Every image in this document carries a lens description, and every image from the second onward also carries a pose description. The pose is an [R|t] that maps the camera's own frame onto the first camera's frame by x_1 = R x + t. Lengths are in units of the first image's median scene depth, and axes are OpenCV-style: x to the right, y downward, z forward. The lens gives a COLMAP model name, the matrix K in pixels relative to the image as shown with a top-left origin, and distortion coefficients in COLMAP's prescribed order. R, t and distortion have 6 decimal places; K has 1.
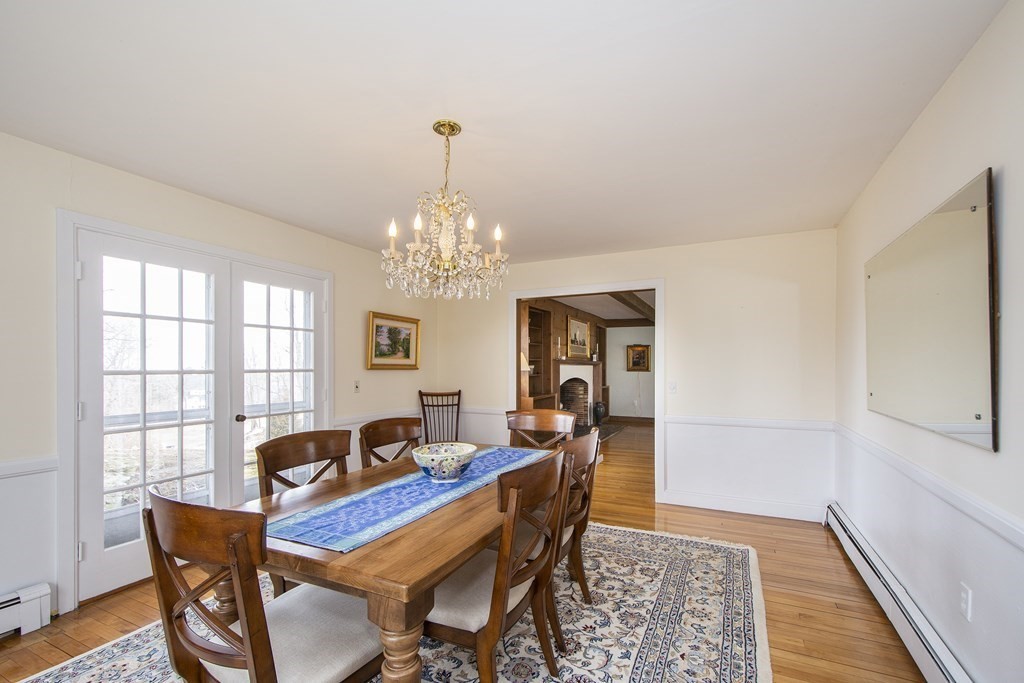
lens RADIAL K [[442.7, 0, 515.1], [0, 442.7, 350.2], [0, 0, 1]] dist [0.018312, 0.000076]
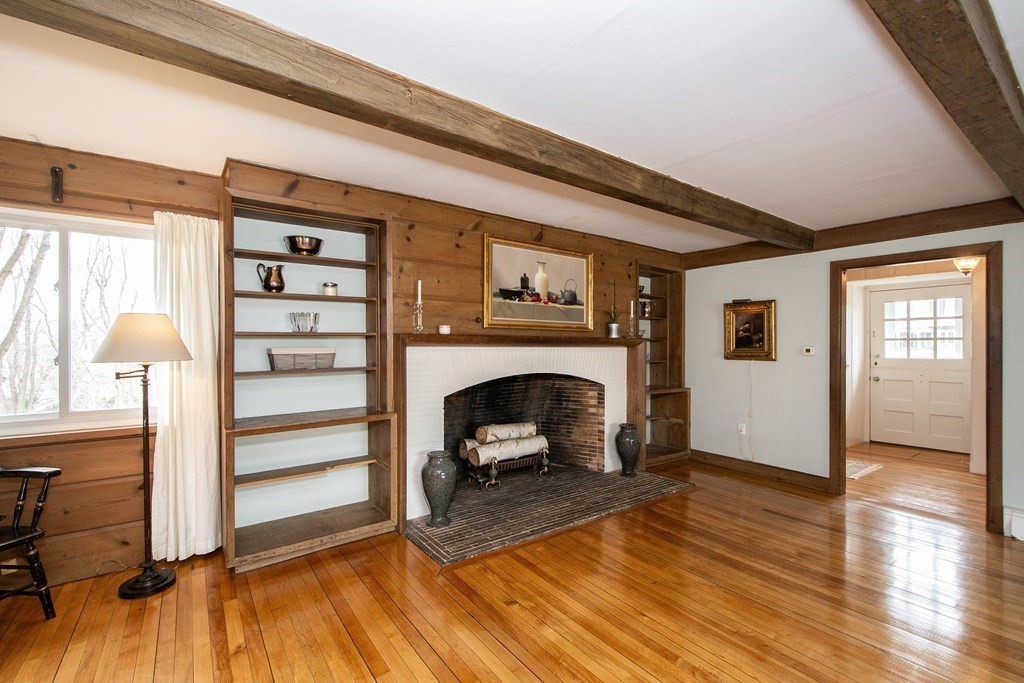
lens RADIAL K [[450.0, 0, 527.0], [0, 450.0, 343.7], [0, 0, 1]] dist [0.003000, 0.000402]
pose [[0.890363, -0.001708, -0.455249, 0.307566], [0.015327, 0.999539, 0.026225, 0.017130], [0.454994, -0.030327, 0.889978, 0.525792]]
